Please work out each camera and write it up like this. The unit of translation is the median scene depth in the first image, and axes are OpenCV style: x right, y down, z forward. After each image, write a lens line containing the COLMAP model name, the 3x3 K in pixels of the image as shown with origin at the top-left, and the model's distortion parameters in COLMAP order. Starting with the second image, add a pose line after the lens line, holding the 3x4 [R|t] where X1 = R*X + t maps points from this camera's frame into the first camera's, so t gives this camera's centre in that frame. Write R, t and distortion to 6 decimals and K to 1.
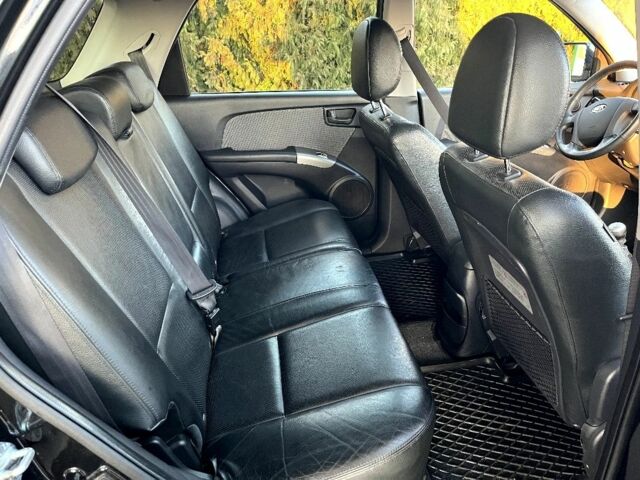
lens RADIAL K [[505.1, 0, 320.0], [0, 505.1, 240.0], [0, 0, 1]] dist [0.061146, -0.005325]
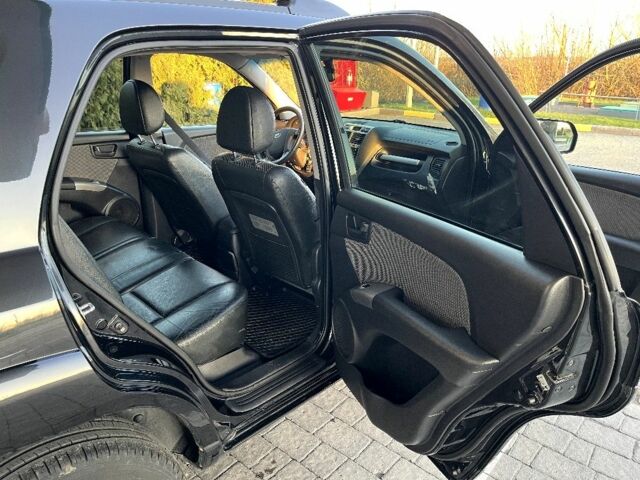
lens RADIAL K [[505.1, 0, 320.0], [0, 505.1, 240.0], [0, 0, 1]] dist [0.061146, -0.005325]
pose [[0.821084, -0.169112, 0.545181, -0.294459], [0.212892, 0.976917, -0.017597, 0.133917], [-0.529621, 0.130513, 0.838134, -0.401726]]
